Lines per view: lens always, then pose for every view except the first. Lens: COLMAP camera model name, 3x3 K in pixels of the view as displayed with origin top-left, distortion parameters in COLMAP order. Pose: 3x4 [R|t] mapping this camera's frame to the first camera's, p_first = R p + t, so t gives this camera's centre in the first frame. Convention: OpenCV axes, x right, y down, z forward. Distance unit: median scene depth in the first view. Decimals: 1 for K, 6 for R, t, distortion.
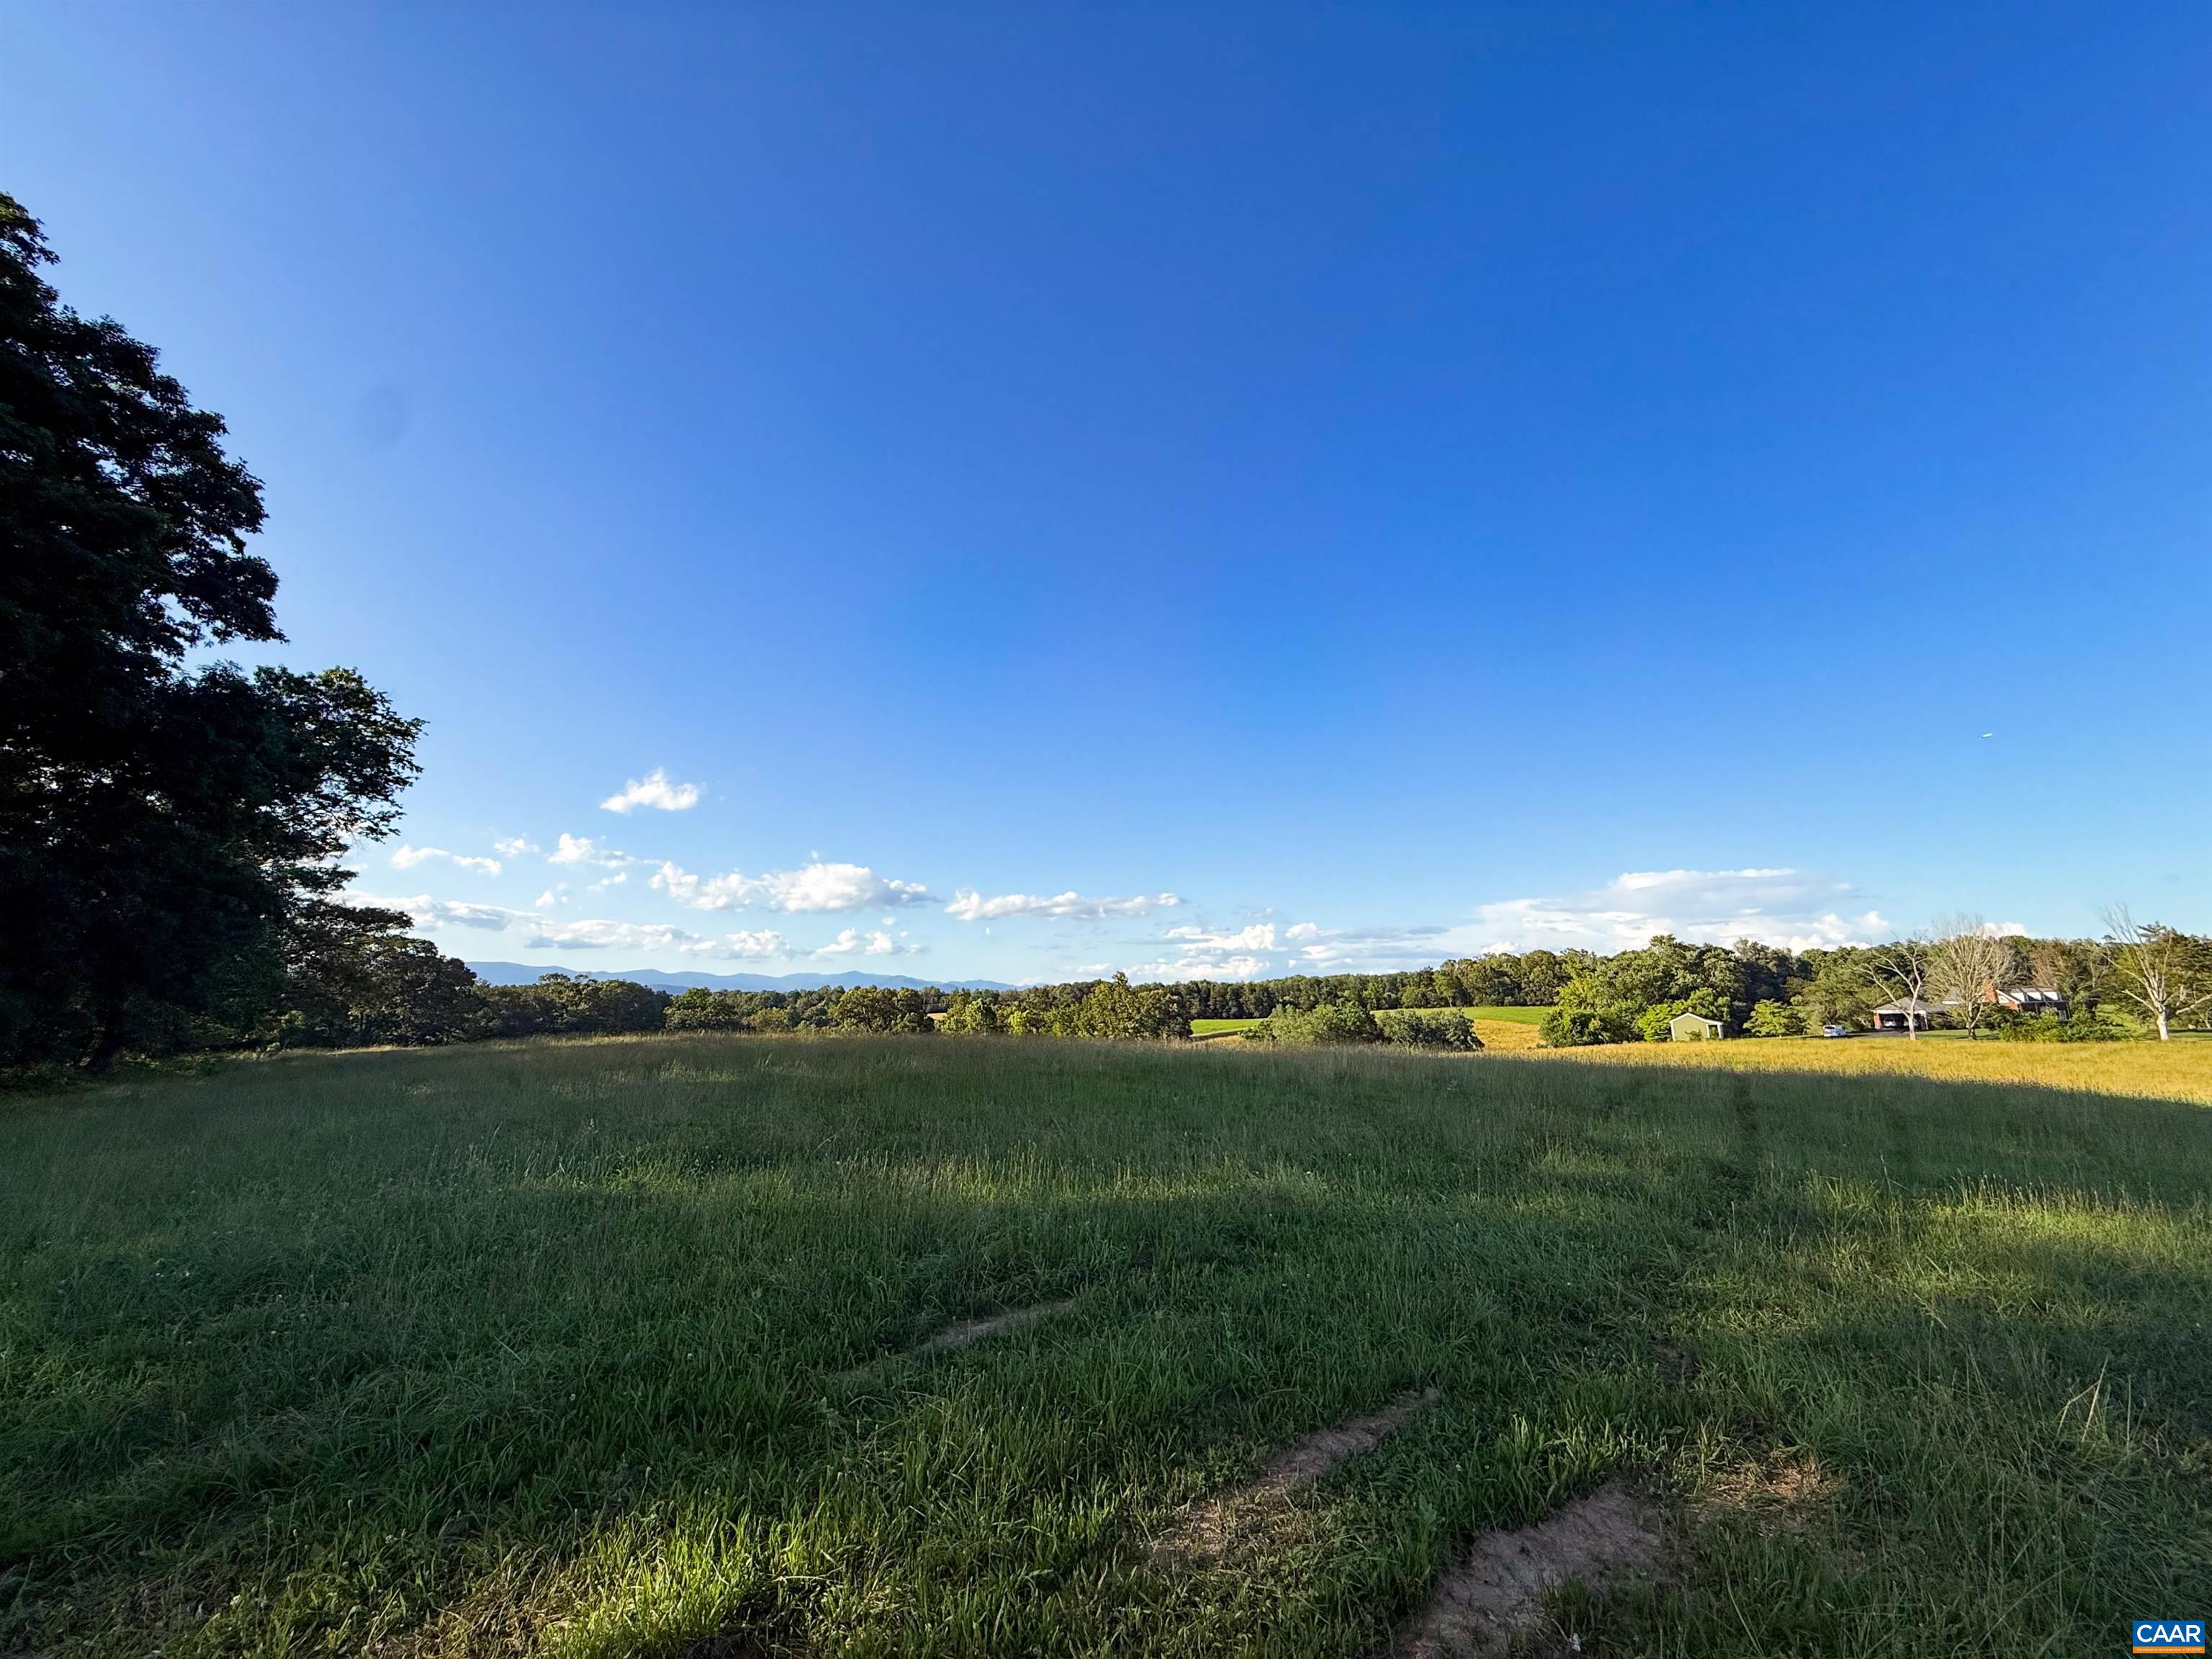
lens RADIAL K [[885.4, 0, 1103.7], [0, 885.4, 826.6], [0, 0, 1]] dist [0.002352, 0.000549]
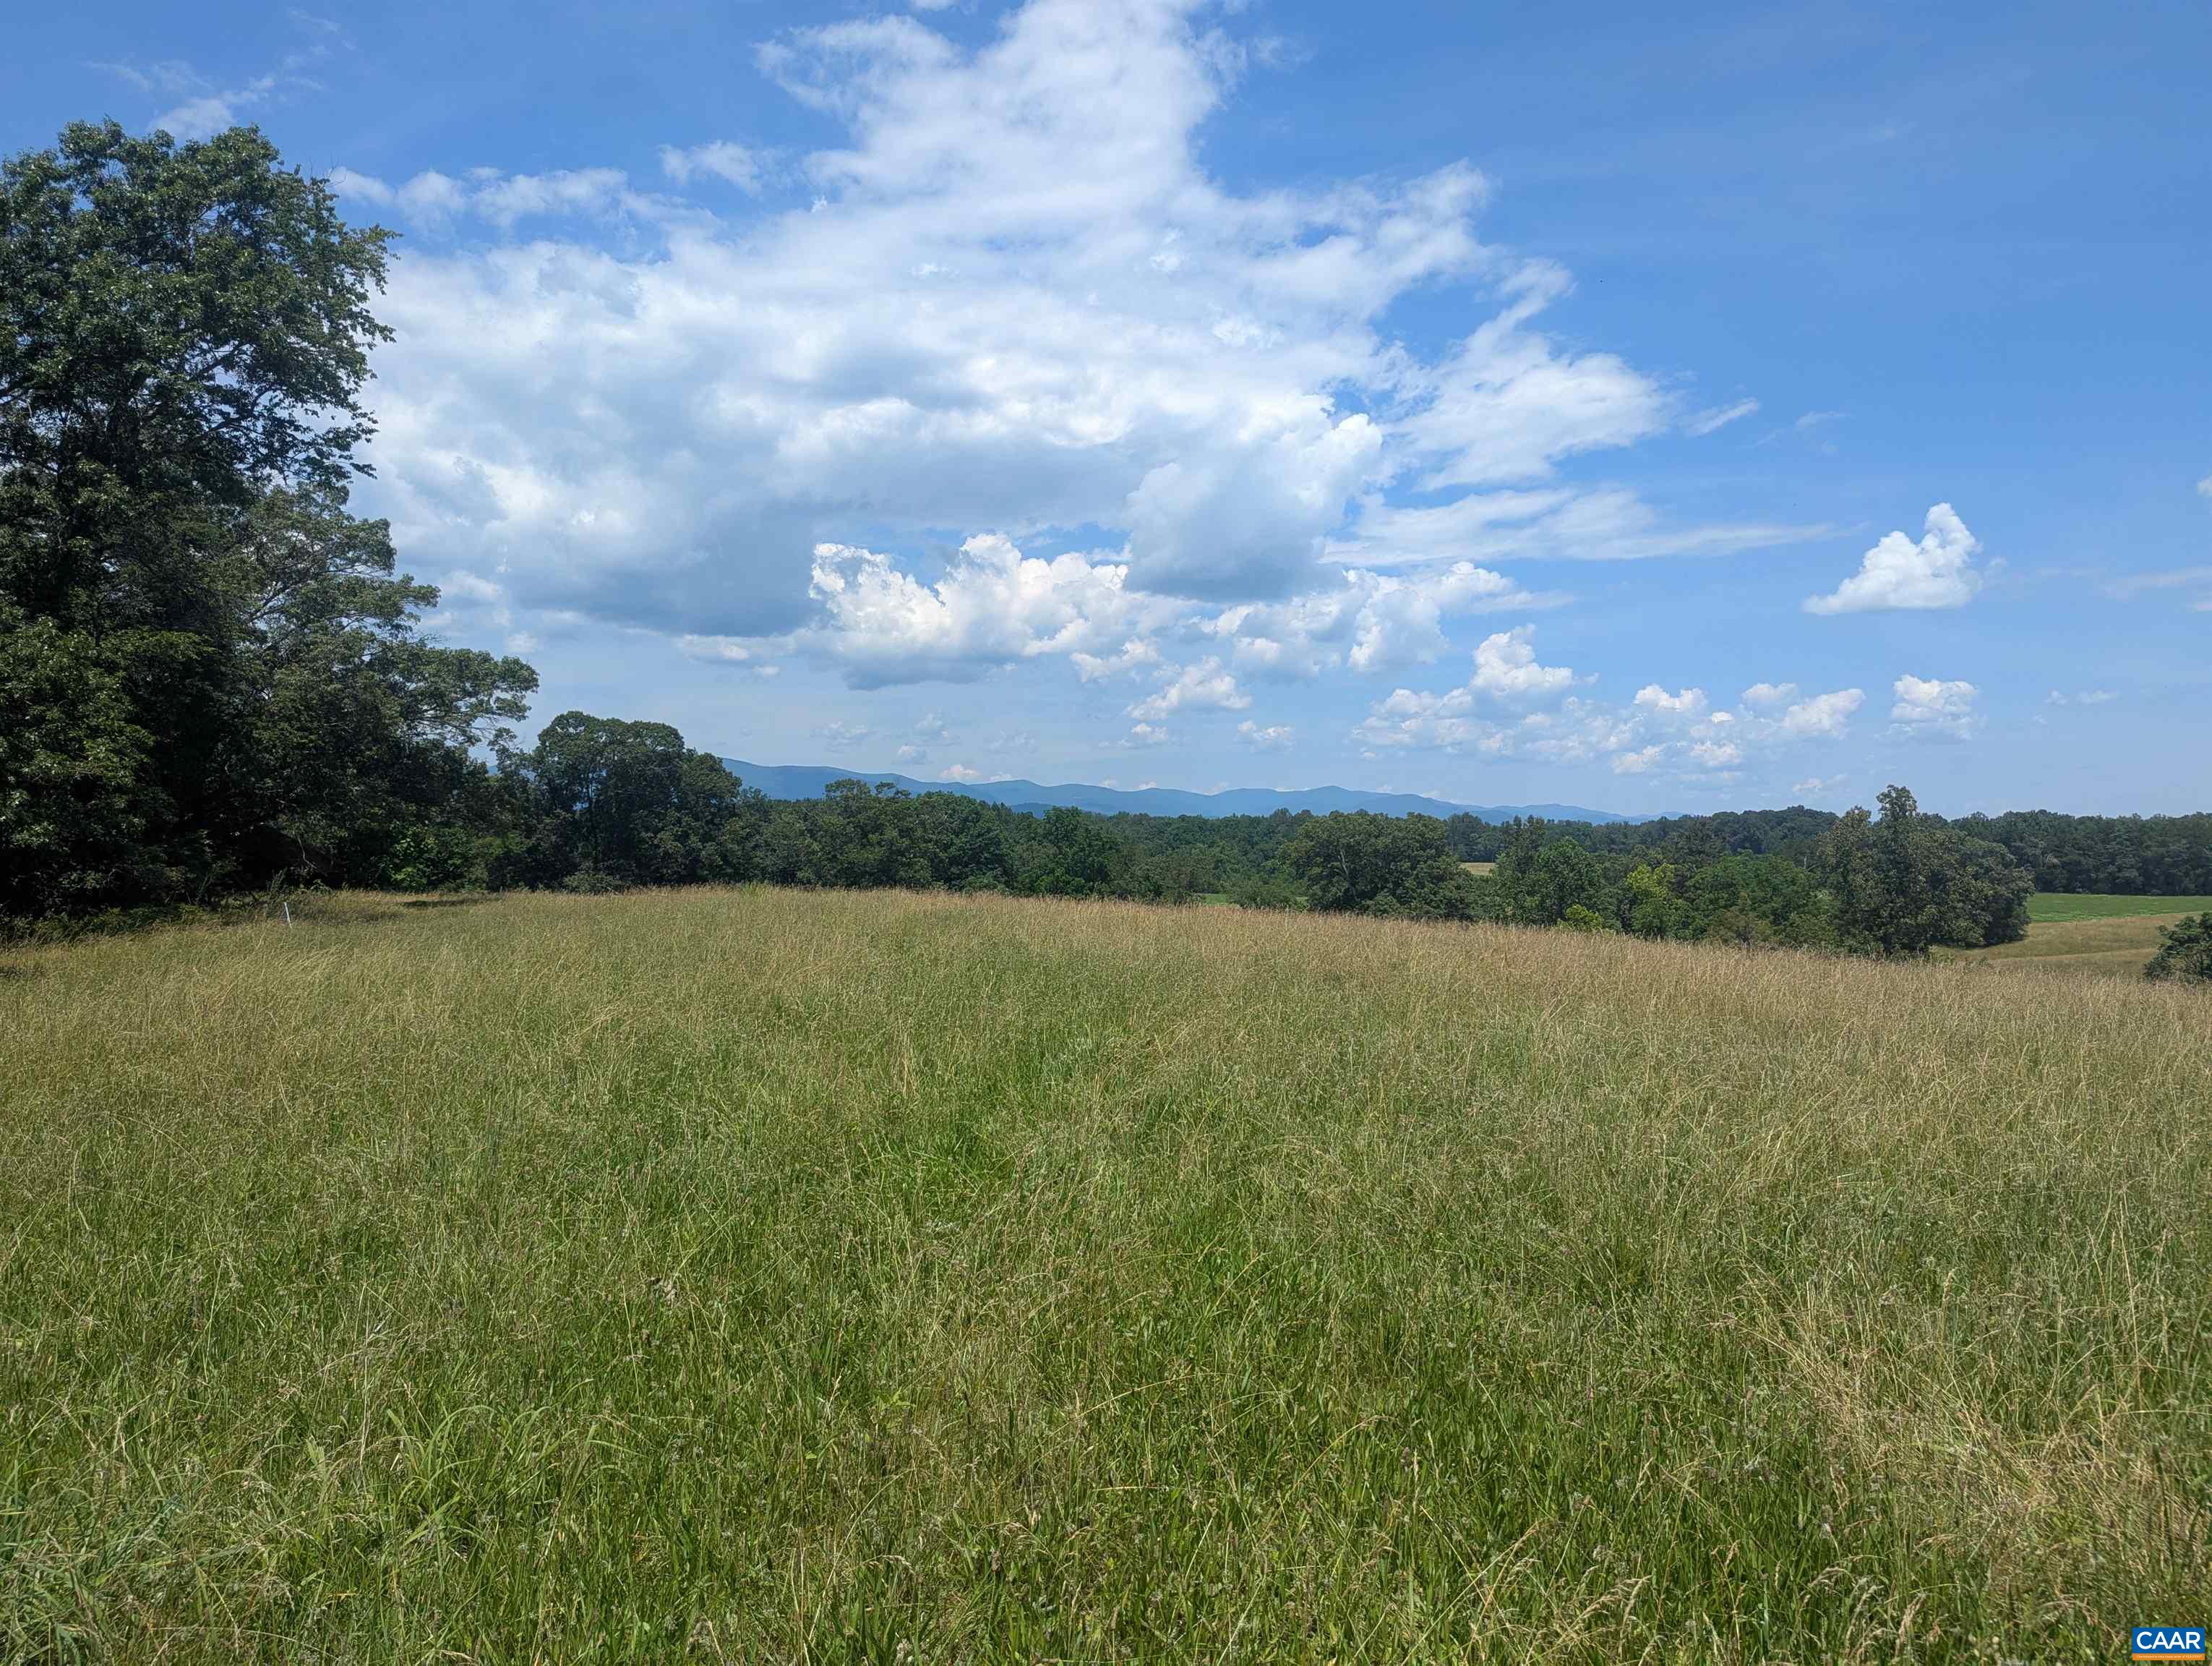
lens RADIAL K [[1552.2, 0, 1106.1], [0, 1552.2, 821.9], [0, 0, 1]] dist [0.063083, -0.055278]
pose [[0.915296, 0.020461, -0.402263, -0.077731], [0.053403, 0.983727, 0.171548, 0.069288], [0.399227, -0.178499, 0.899309, 0.354850]]
